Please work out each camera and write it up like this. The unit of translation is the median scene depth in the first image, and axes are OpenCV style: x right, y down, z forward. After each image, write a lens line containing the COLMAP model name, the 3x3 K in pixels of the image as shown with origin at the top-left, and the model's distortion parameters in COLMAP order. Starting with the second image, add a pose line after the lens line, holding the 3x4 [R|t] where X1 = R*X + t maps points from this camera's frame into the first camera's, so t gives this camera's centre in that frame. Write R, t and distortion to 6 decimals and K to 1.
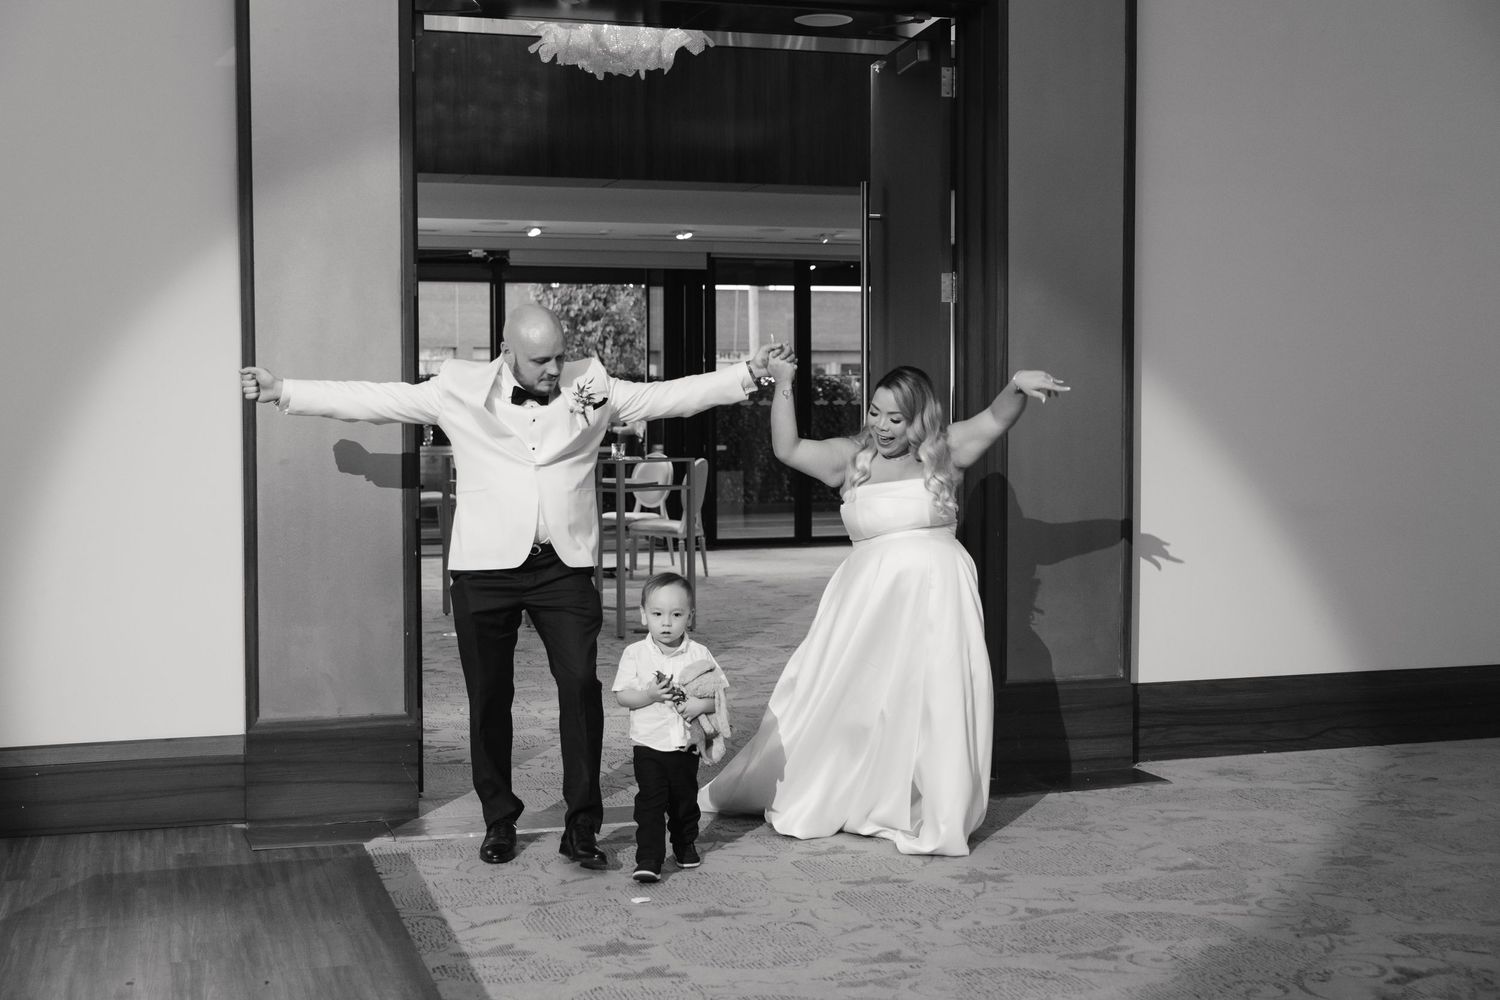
lens RADIAL K [[1849.3, 0, 752.3], [0, 1849.3, 505.3], [0, 0, 1]] dist [-0.003514, 0.000000]
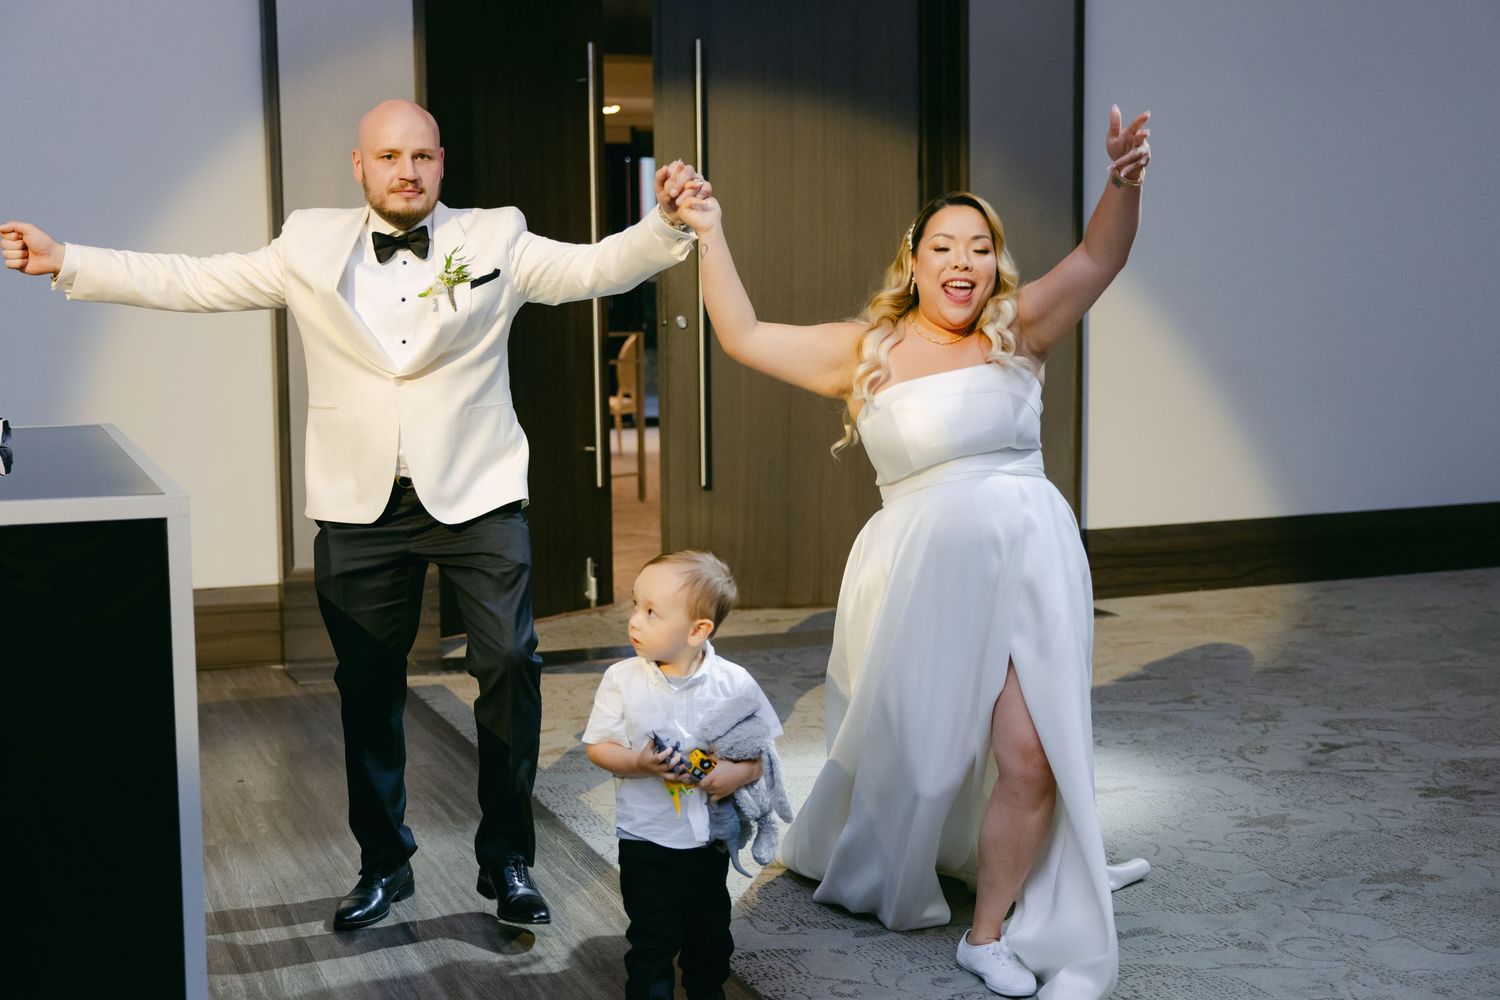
lens RADIAL K [[1969.0, 0, 749.3], [0, 1969.0, 494.3], [0, 0, 1]] dist [0.026700, 0.000000]
pose [[0.998322, -0.011960, 0.056652, -0.069576], [0.008964, 0.998562, 0.052858, 0.013823], [-0.057203, -0.052261, 0.996994, -0.186757]]
